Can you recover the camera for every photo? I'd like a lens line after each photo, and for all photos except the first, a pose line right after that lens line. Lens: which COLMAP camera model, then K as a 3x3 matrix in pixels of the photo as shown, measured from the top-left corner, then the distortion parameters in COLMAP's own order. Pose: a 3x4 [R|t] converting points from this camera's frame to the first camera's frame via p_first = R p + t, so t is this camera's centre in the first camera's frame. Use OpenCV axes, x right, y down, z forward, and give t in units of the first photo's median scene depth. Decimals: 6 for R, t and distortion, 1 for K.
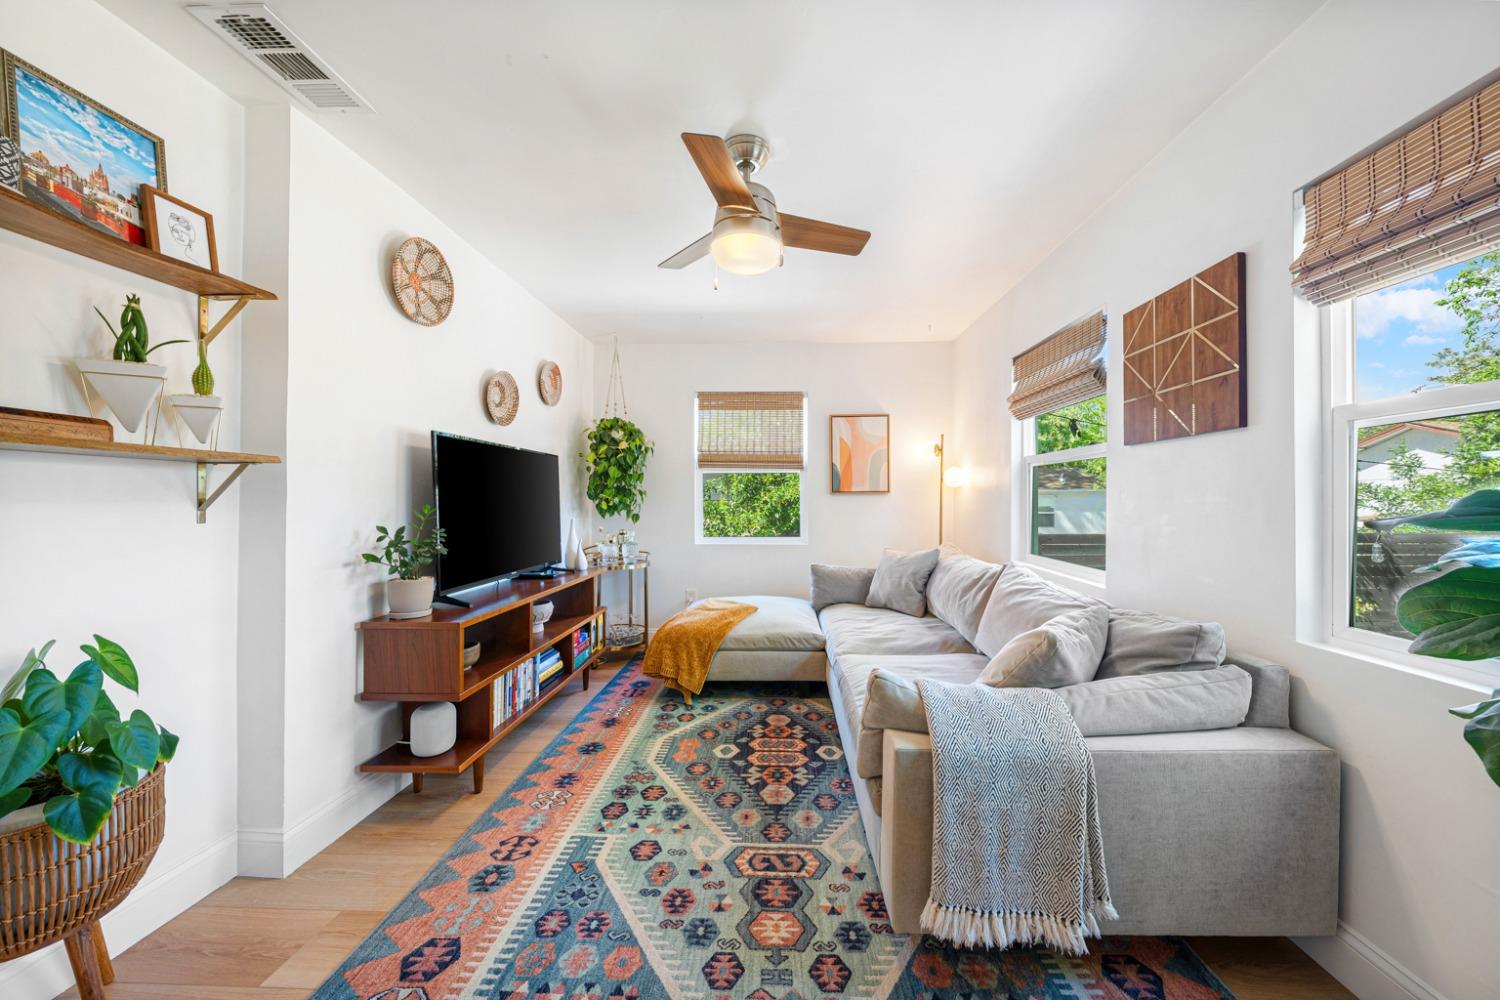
lens RADIAL K [[509.1, 0, 766.0], [0, 509.1, 501.9], [0, 0, 1]] dist [0.000872, 0.000051]
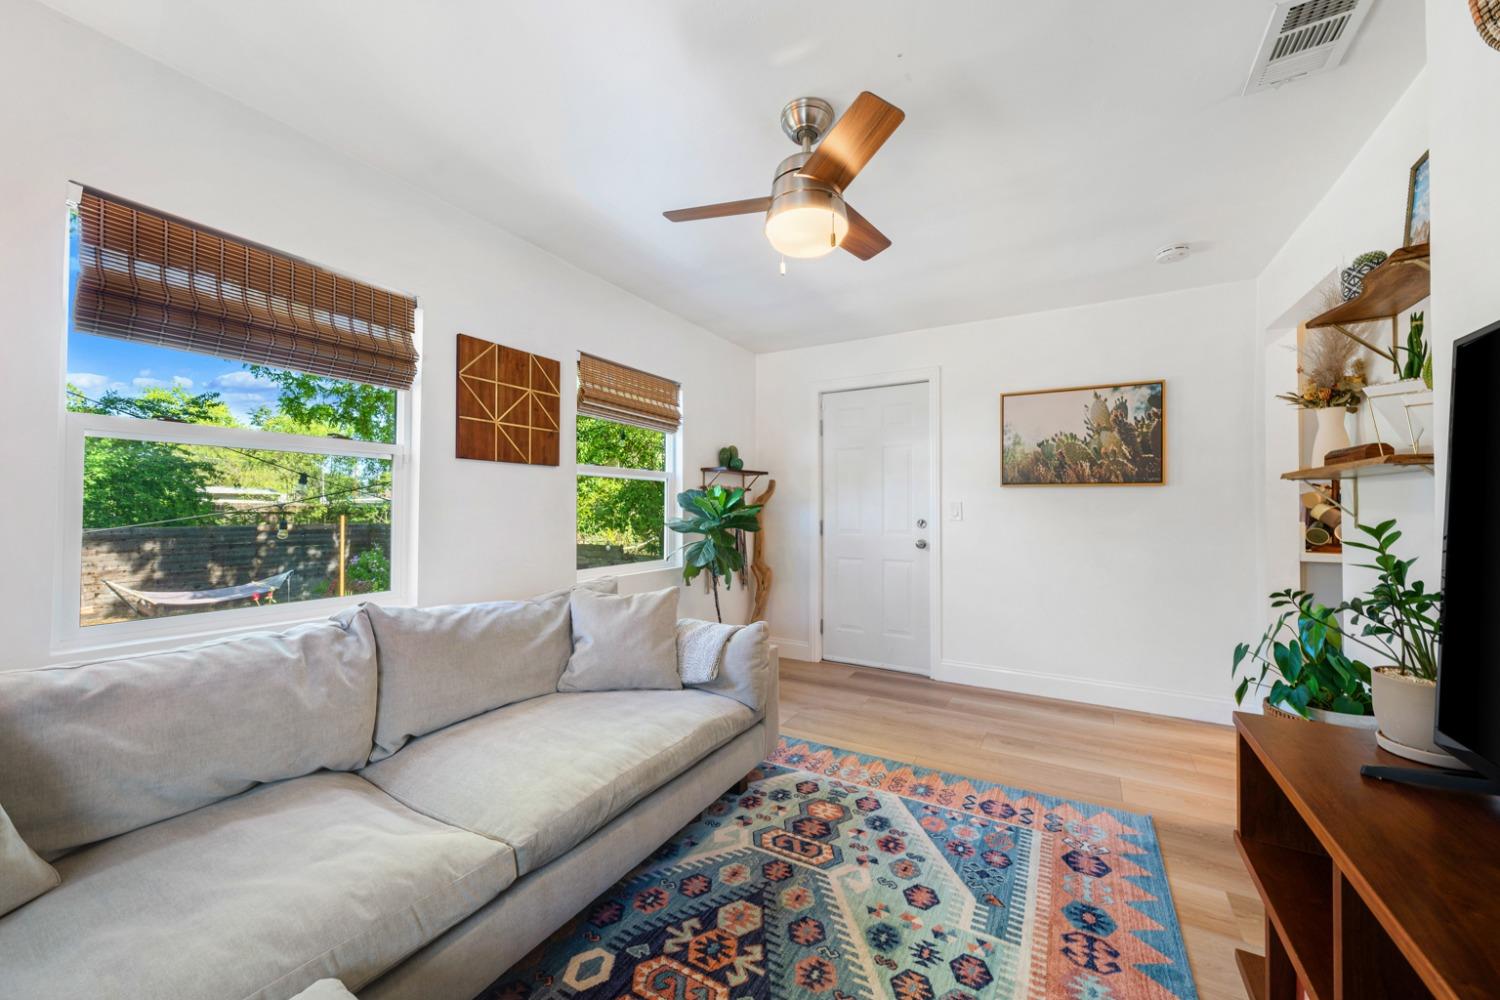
lens RADIAL K [[557.7, 0, 759.8], [0, 557.7, 500.1], [0, 0, 1]] dist [-0.000414, -0.000059]
pose [[-0.885523, 0.005449, 0.464564, -0.451094], [0.000083, 0.999933, -0.011570, -0.010839], [-0.464596, -0.010206, -0.885464, 2.040461]]
